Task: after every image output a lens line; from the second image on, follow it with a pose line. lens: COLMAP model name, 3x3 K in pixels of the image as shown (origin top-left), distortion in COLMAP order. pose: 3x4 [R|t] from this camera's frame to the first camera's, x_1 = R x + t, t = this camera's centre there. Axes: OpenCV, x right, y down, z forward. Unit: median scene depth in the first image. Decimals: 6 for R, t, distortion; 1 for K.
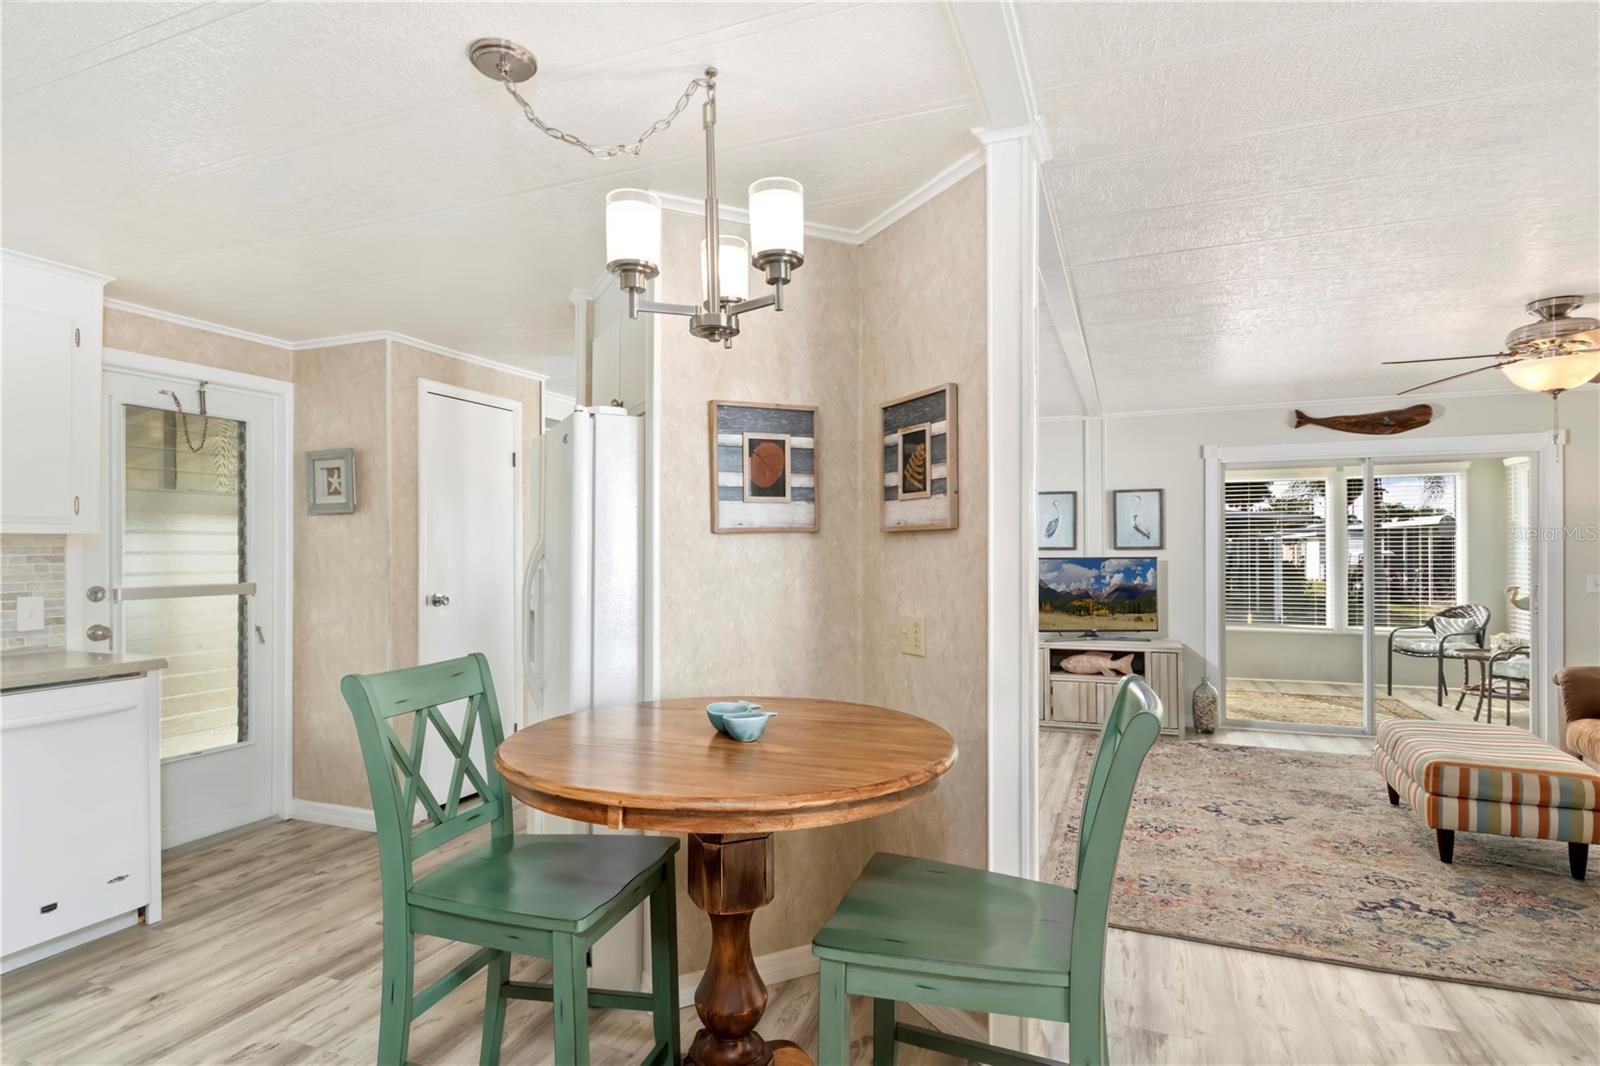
lens RADIAL K [[830.8, 0, 784.5], [0, 830.8, 558.5], [0, 0, 1]] dist [-0.003467, -0.003727]
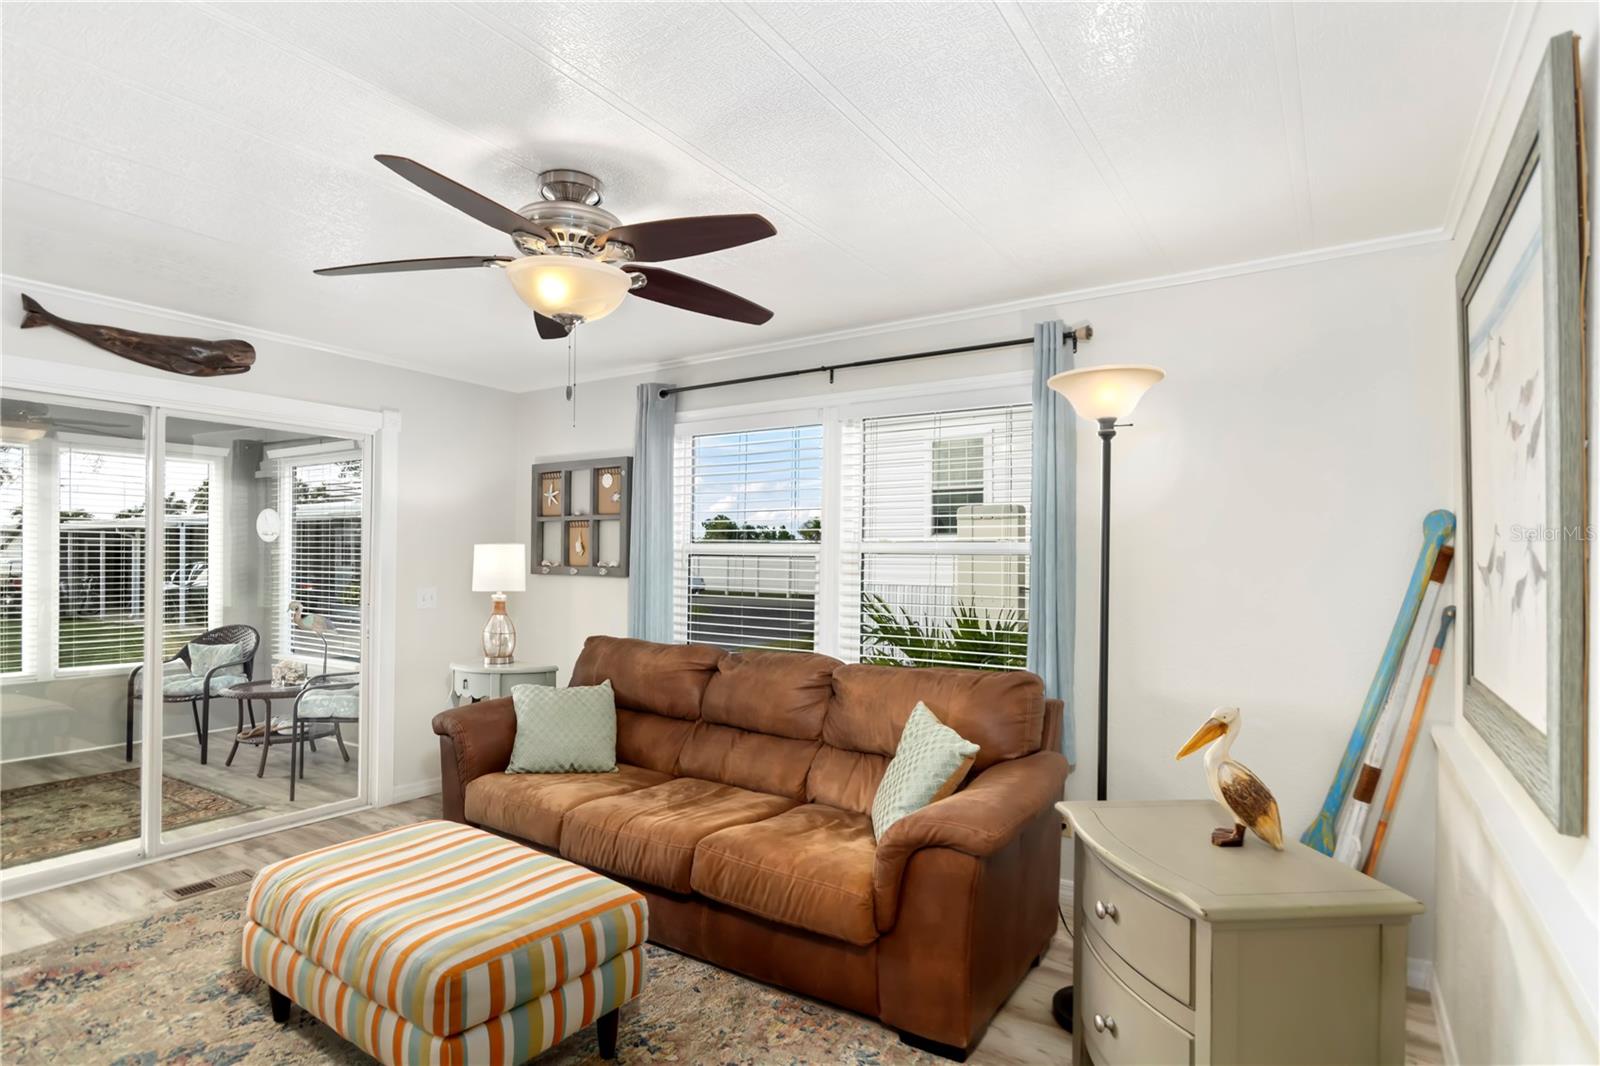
lens RADIAL K [[830.8, 0, 807.4], [0, 830.8, 548.3], [0, 0, 1]] dist [-0.003467, -0.003727]
pose [[0.183529, 0.014075, 0.982913, 0.128738], [0.006415, 0.999859, -0.015516, -0.002499], [-0.982993, 0.009153, 0.183413, 0.276916]]
